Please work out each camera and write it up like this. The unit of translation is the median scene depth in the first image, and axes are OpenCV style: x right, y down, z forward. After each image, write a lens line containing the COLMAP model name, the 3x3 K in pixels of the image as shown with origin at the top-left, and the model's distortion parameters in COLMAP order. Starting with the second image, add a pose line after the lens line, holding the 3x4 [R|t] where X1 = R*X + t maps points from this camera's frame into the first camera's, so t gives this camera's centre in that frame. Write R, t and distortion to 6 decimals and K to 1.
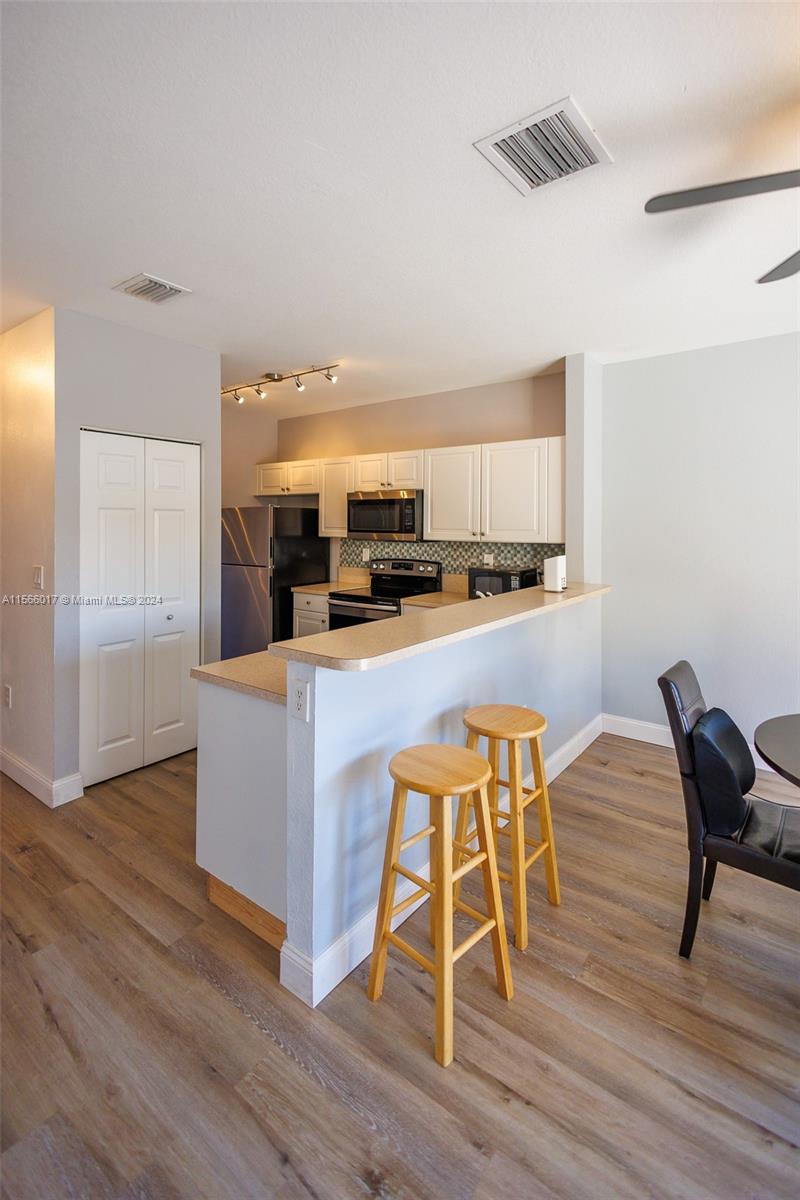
lens RADIAL K [[553.8, 0, 398.1], [0, 553.8, 522.2], [0, 0, 1]] dist [0.002126, -0.000477]
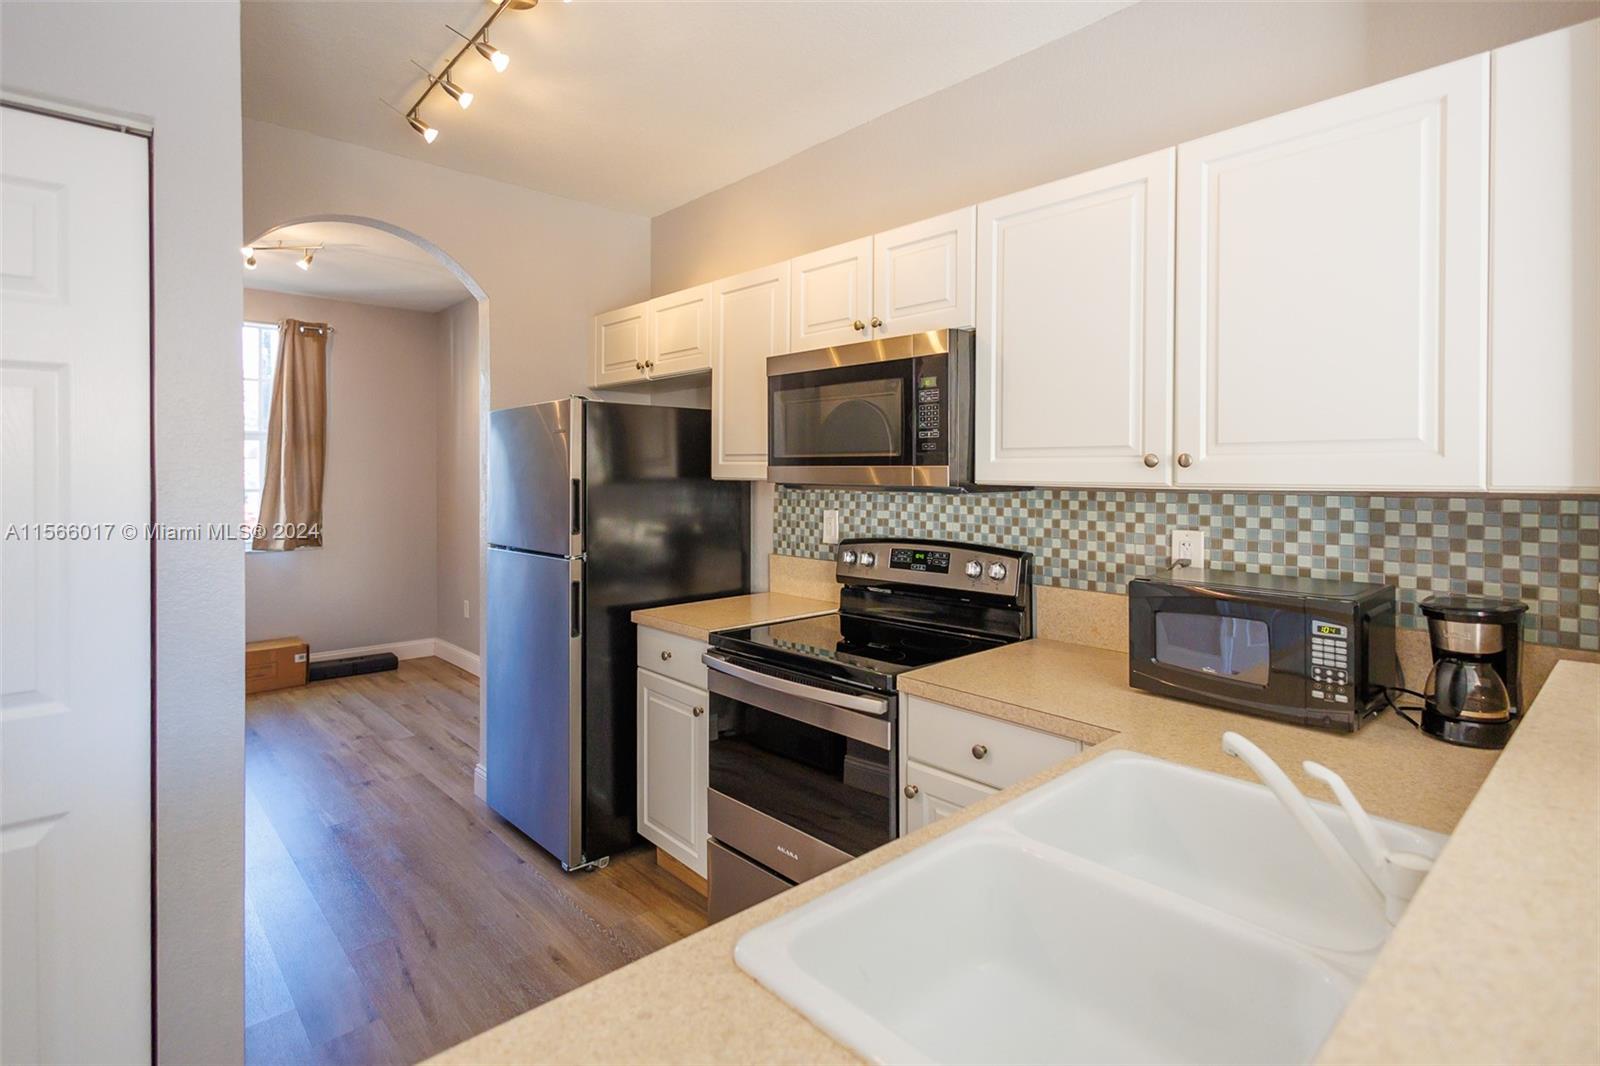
lens RADIAL K [[808.9, 0, 849.6], [0, 808.9, 476.7], [0, 0, 1]] dist [0.000554, -0.000147]
pose [[0.990896, -0.002260, -0.134611, 0.036678], [0.003262, 0.999969, 0.007223, 0.023932], [0.134590, -0.007596, 0.990872, 0.525611]]
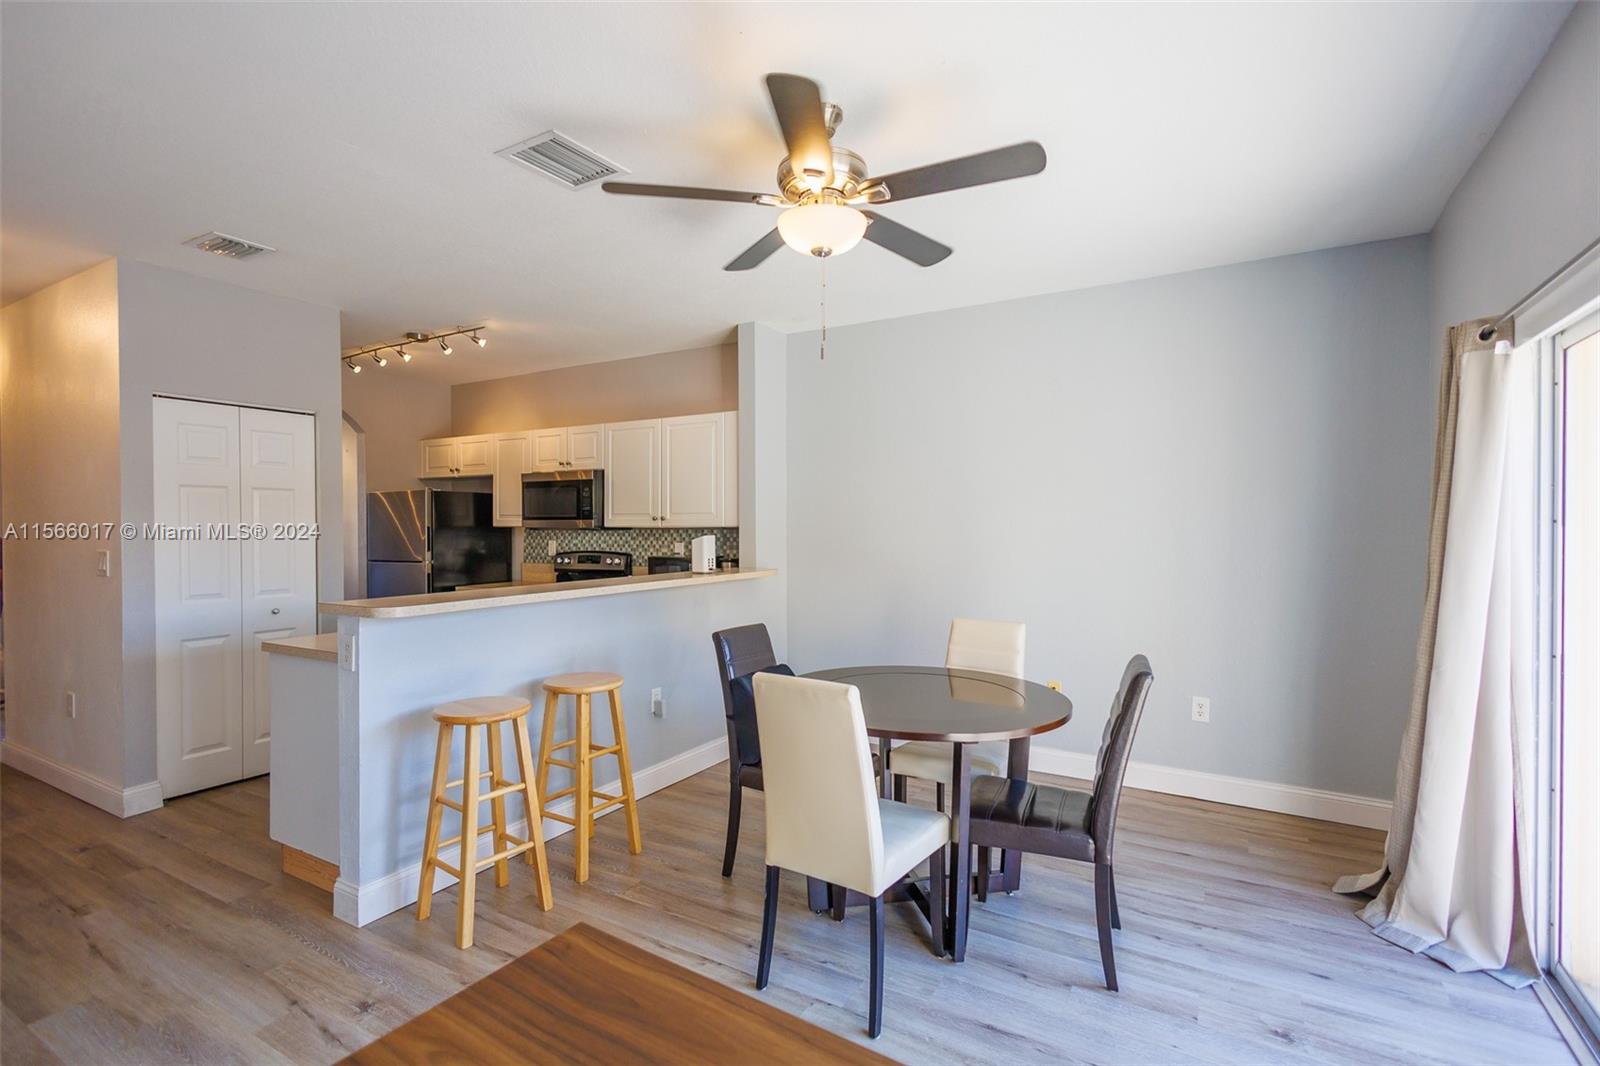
lens RADIAL K [[748.4, 0, 800.0], [0, 748.4, 533.0], [0, 0, 1]] dist [-0.003515, -0.001039]
pose [[0.990905, -0.007404, 0.134362, 0.194265], [0.005660, 0.999895, 0.013355, 0.027486], [-0.134447, -0.012473, 0.990842, -0.216081]]
